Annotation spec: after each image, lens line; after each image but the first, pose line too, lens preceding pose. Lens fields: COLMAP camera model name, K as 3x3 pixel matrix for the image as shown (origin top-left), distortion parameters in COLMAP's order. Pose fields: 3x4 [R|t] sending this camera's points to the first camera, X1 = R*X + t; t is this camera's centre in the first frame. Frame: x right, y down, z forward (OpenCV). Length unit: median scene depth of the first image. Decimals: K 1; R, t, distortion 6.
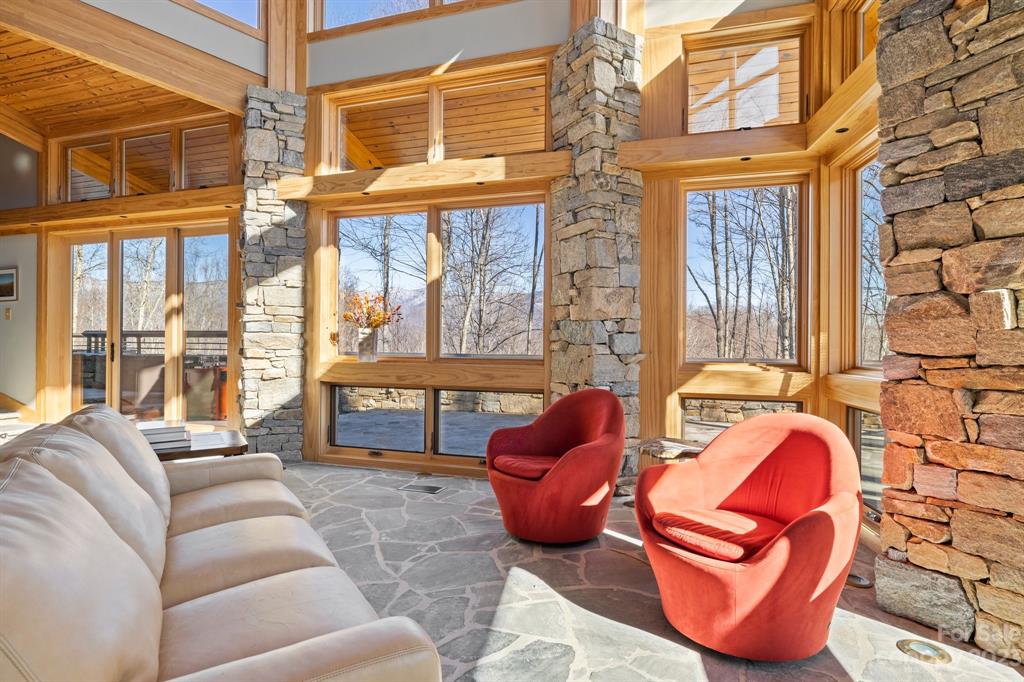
lens RADIAL K [[540.2, 0, 512.0], [0, 540.2, 341.0], [0, 0, 1]] dist [-0.000912, 0.000071]
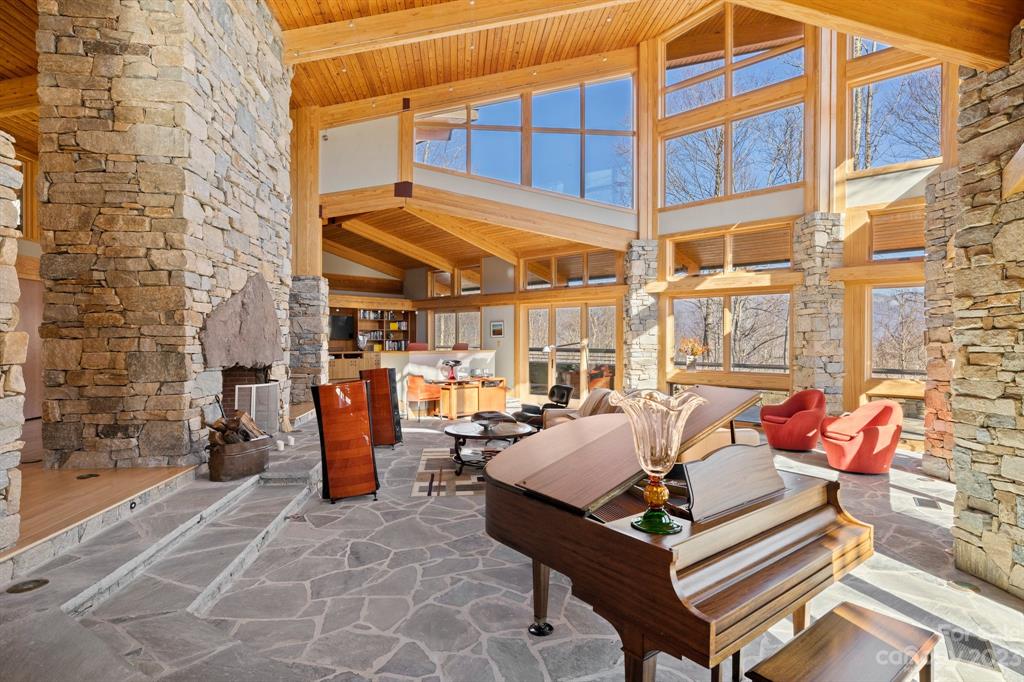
lens RADIAL K [[540.2, 0, 512.0], [0, 540.2, 341.0], [0, 0, 1]] dist [-0.000912, 0.000071]
pose [[0.903635, -0.002227, -0.428299, -0.012411], [0.003795, 0.999989, 0.002807, -0.104081], [0.428288, -0.004162, 0.903633, -1.323675]]
